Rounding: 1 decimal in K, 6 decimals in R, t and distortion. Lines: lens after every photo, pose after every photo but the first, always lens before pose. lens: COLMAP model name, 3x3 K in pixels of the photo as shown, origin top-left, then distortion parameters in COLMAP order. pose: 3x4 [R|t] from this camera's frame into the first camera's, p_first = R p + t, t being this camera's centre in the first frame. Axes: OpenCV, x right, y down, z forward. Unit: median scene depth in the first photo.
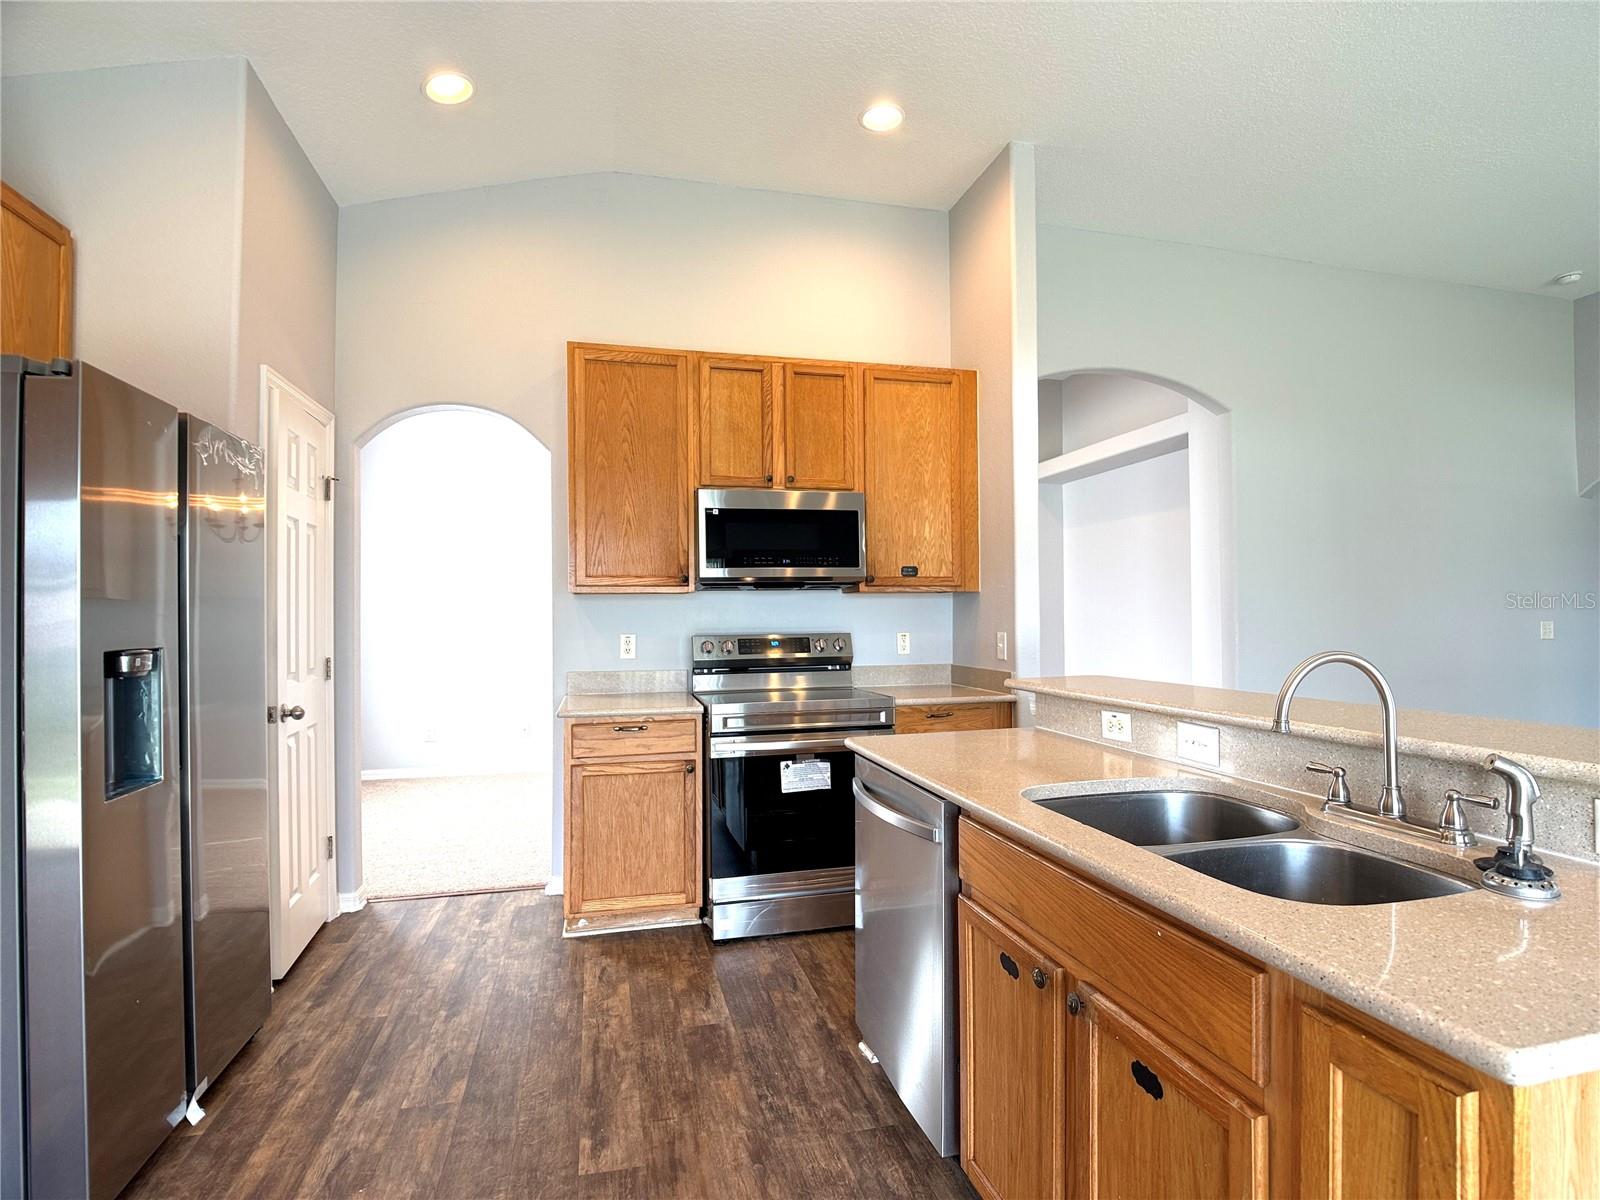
lens RADIAL K [[814.5, 0, 807.9], [0, 814.5, 602.3], [0, 0, 1]] dist [-0.001184, -0.016908]
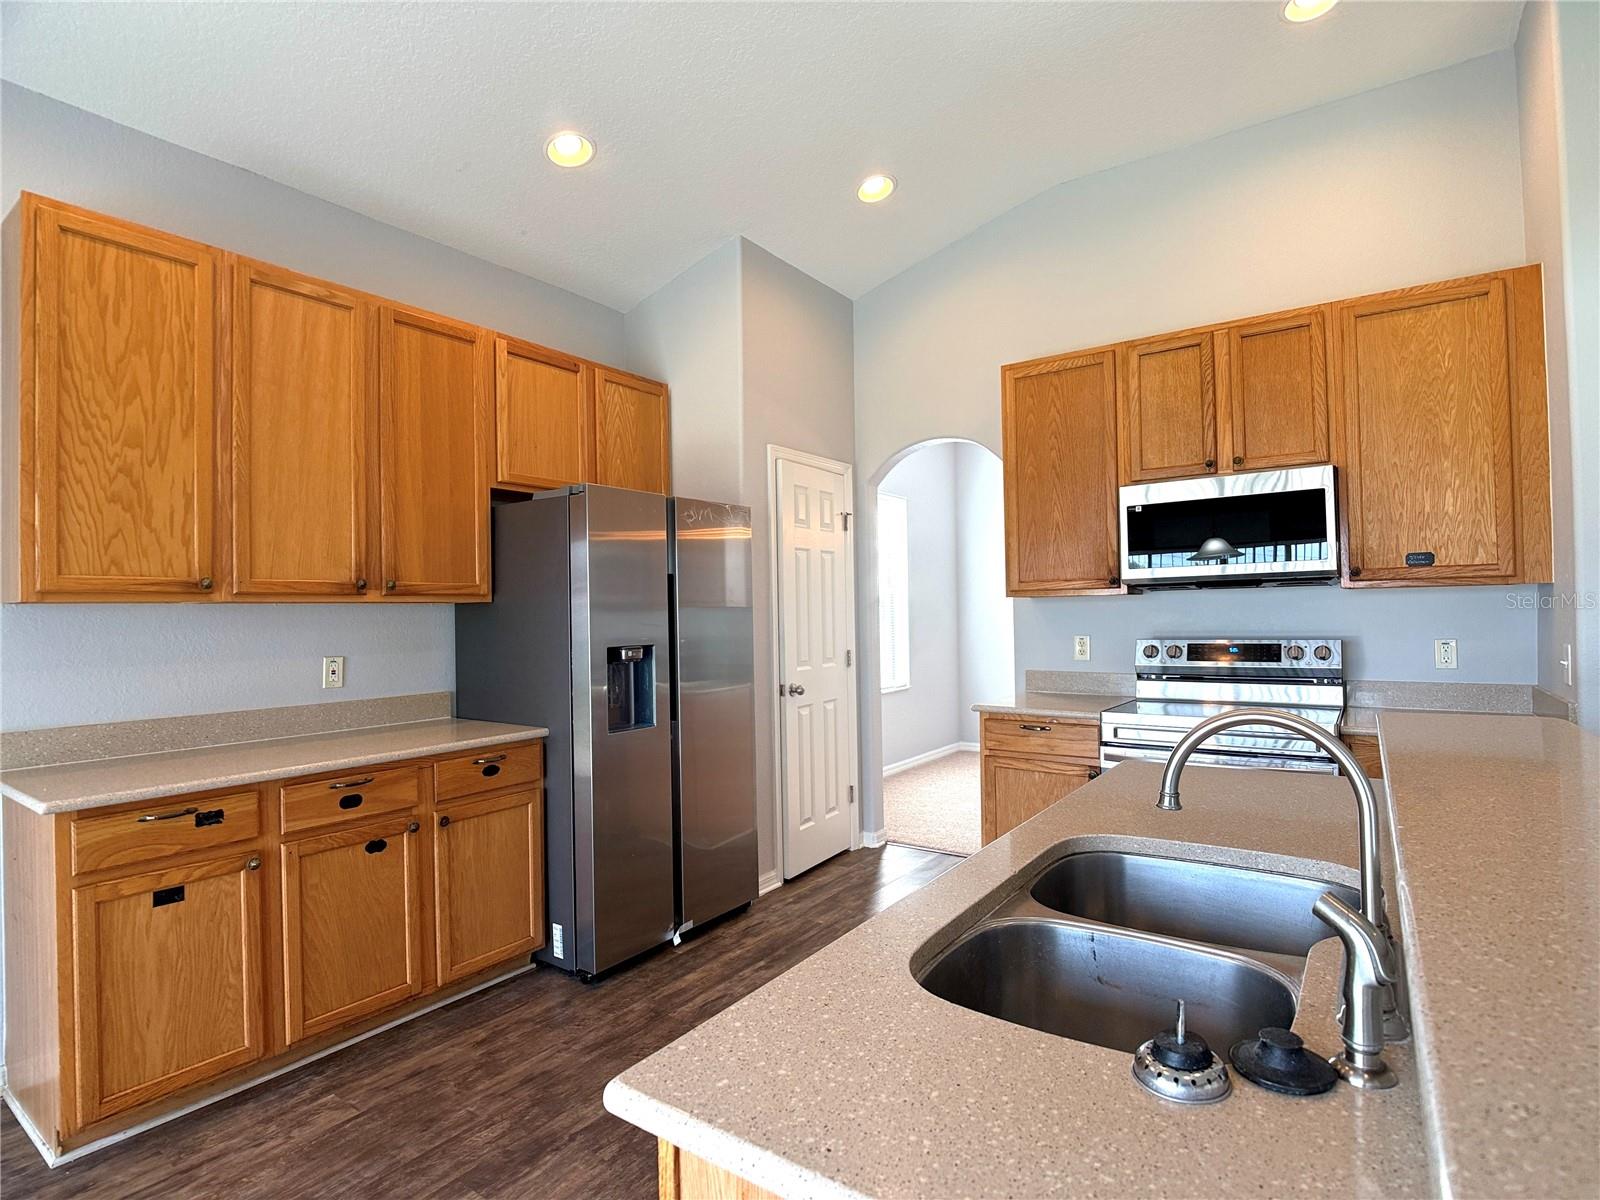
lens RADIAL K [[814.5, 0, 807.9], [0, 814.5, 602.3], [0, 0, 1]] dist [-0.001184, -0.016908]
pose [[0.648327, -0.010277, -0.761293, 0.355347], [0.022955, 0.999718, 0.006053, -0.017611], [0.761016, -0.021400, 0.648380, 0.093502]]
